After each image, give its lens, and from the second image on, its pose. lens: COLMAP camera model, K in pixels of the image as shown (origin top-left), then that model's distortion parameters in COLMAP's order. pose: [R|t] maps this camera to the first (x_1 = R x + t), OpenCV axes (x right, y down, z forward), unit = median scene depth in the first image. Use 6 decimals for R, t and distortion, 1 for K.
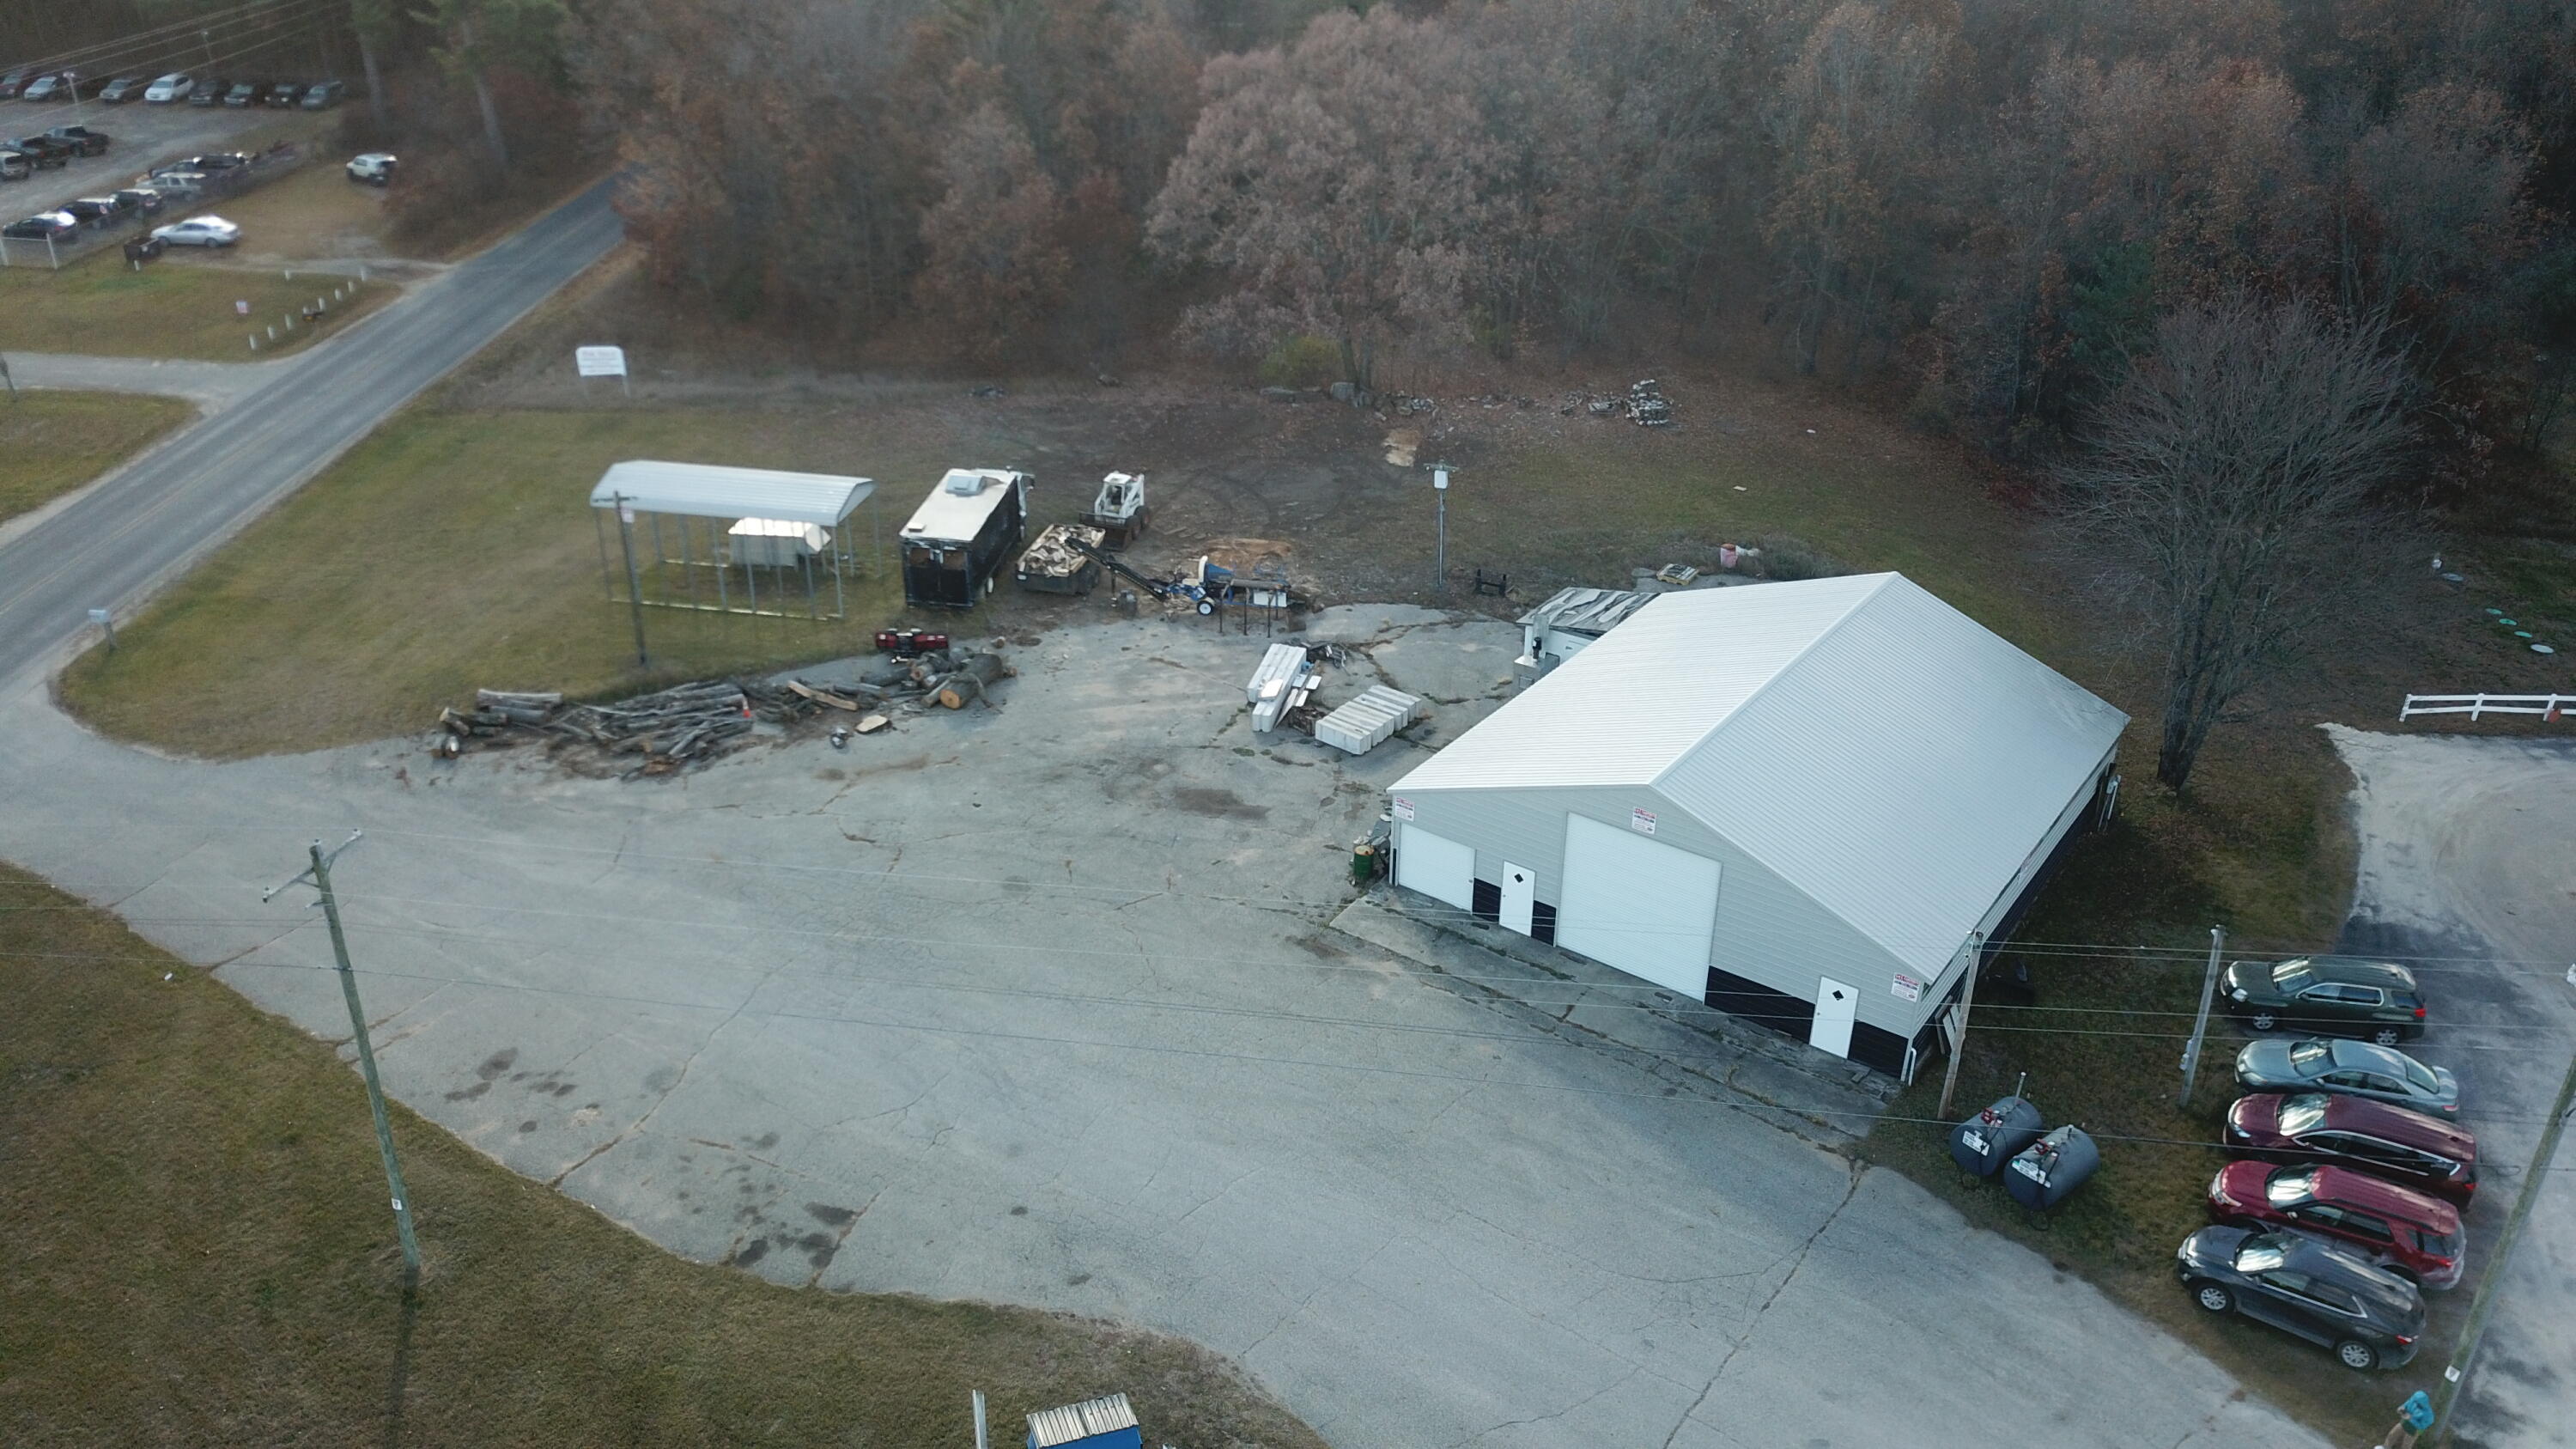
lens RADIAL K [[1955.3, 0, 1288.0], [0, 1955.3, 724.5], [0, 0, 1]] dist [0.056265, 0.000697]
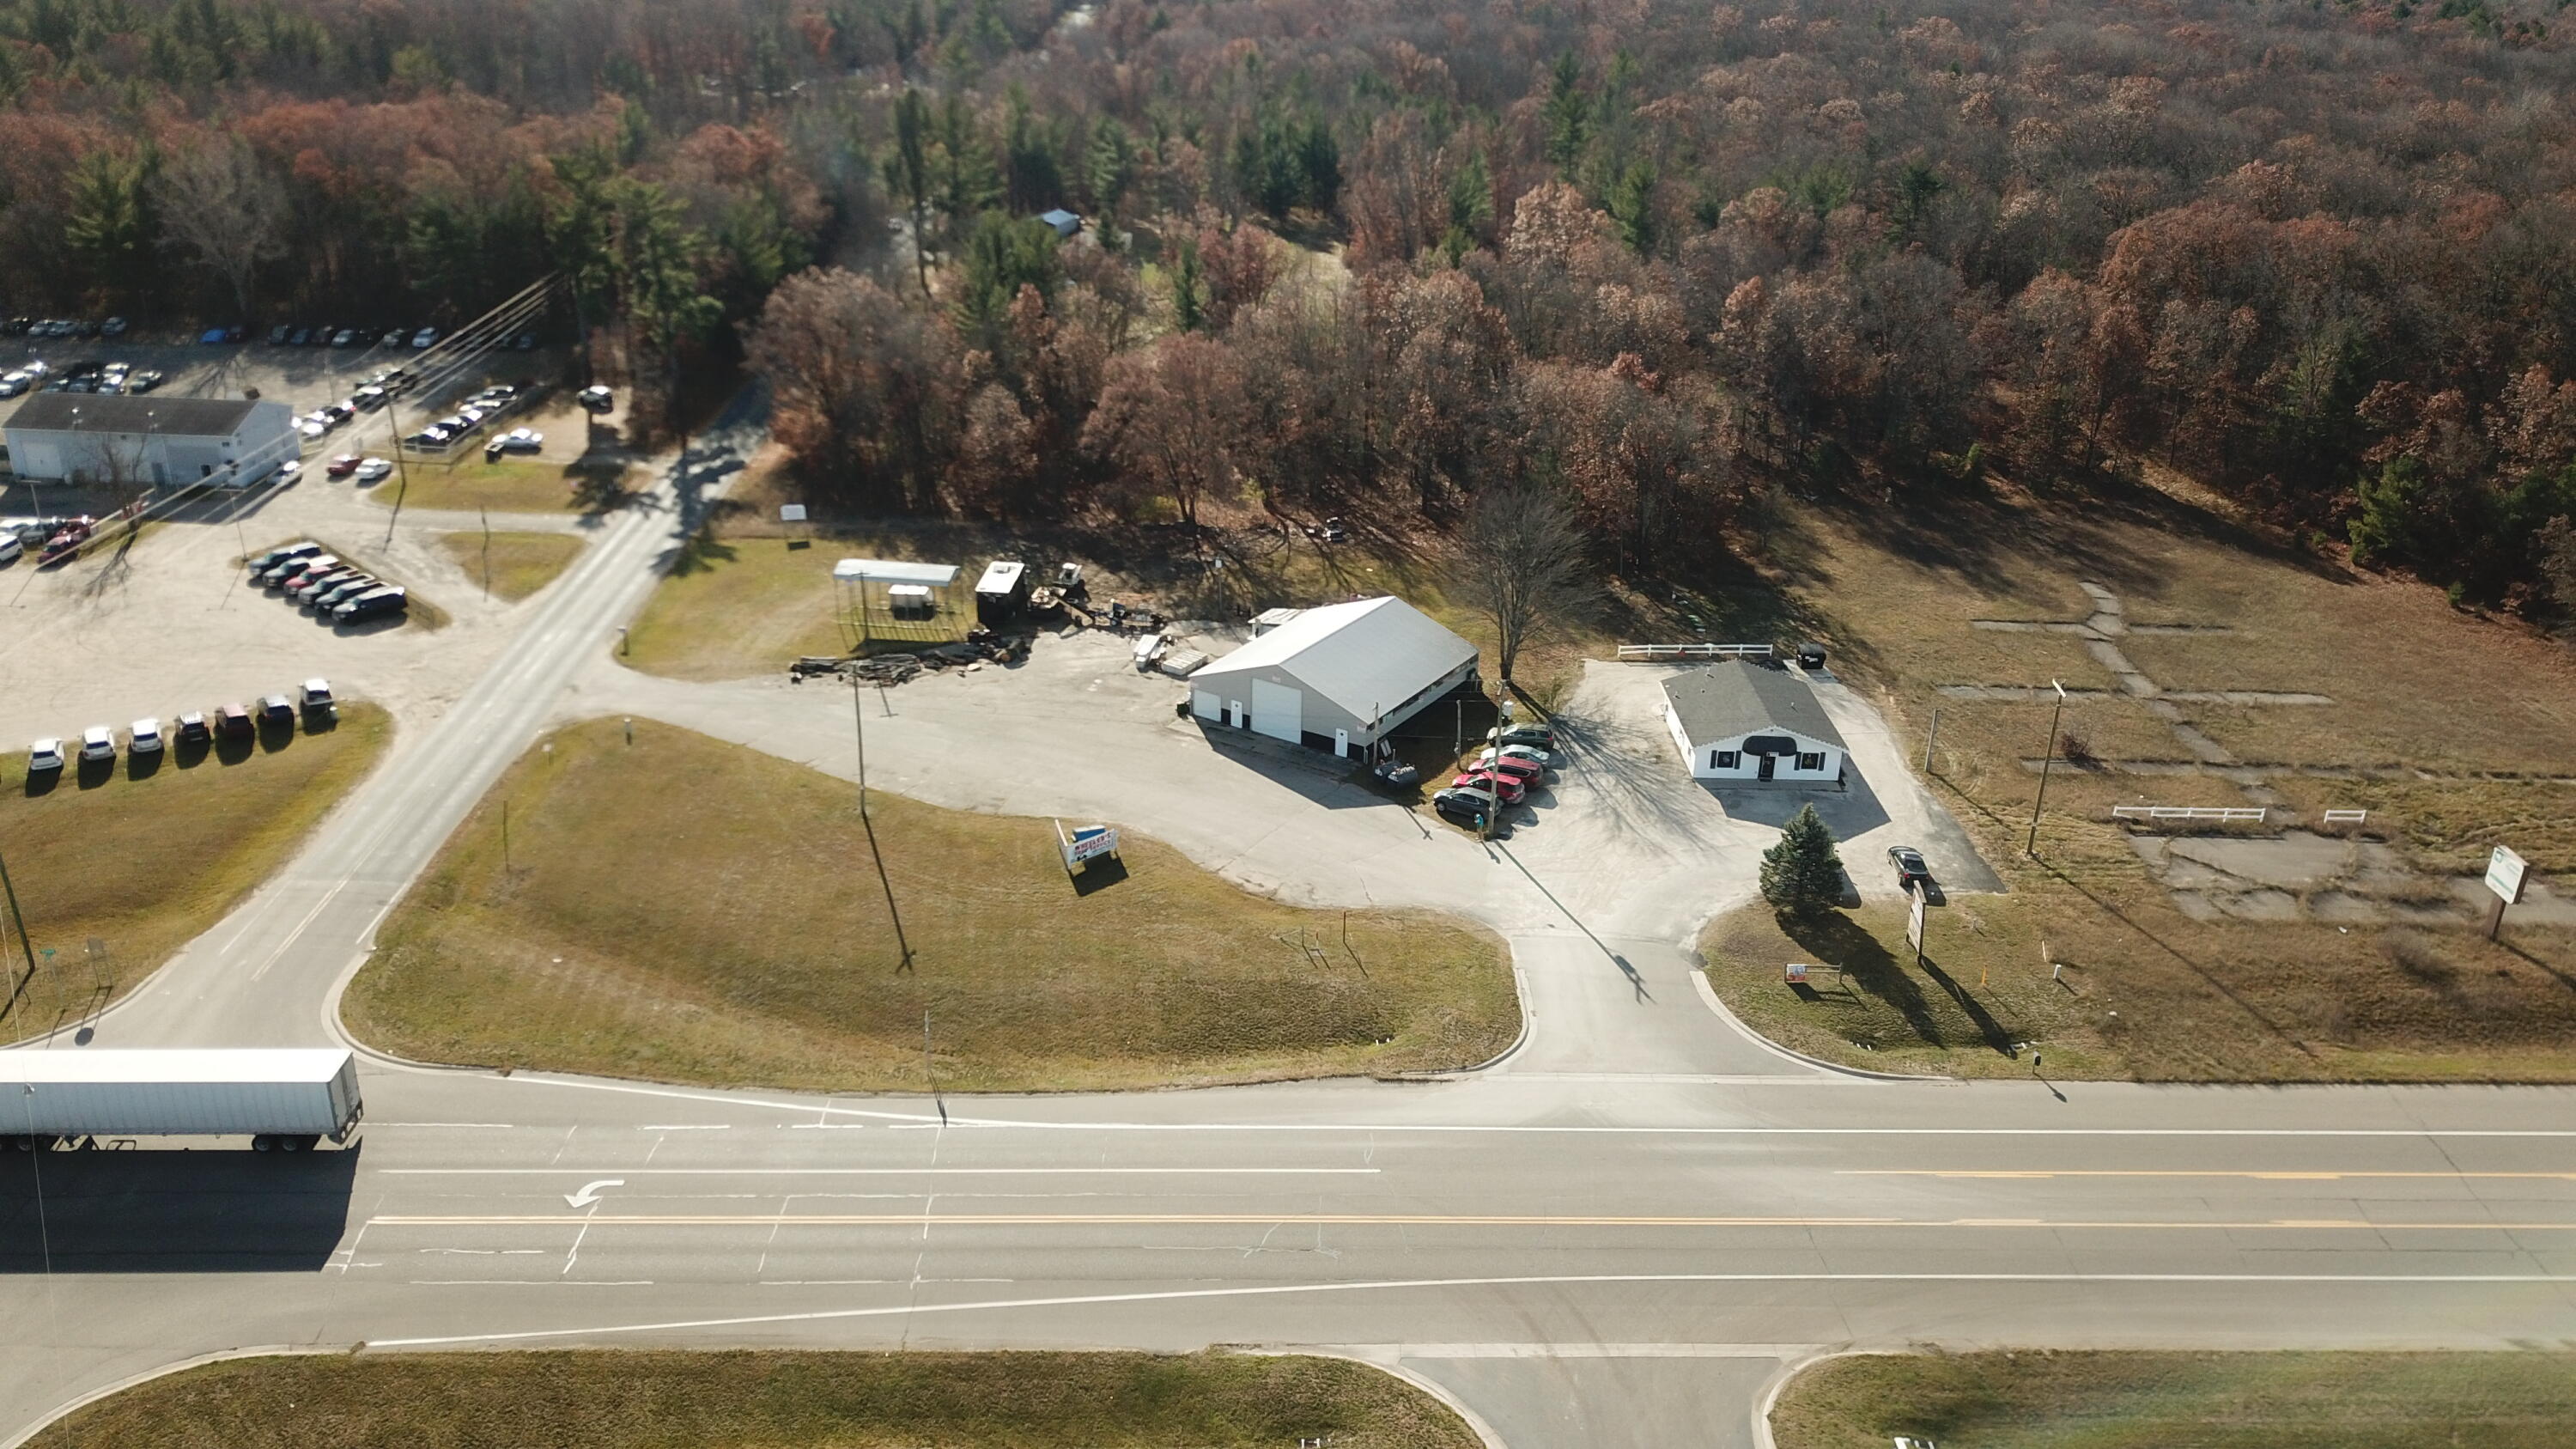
lens RADIAL K [[1955.3, 0, 1288.0], [0, 1955.3, 724.5], [0, 0, 1]] dist [0.056265, 0.000697]
pose [[0.997797, -0.013620, 0.064929, 0.010860], [0.017748, 0.997828, -0.063431, 0.215411], [-0.063924, 0.064444, 0.995872, -1.306410]]
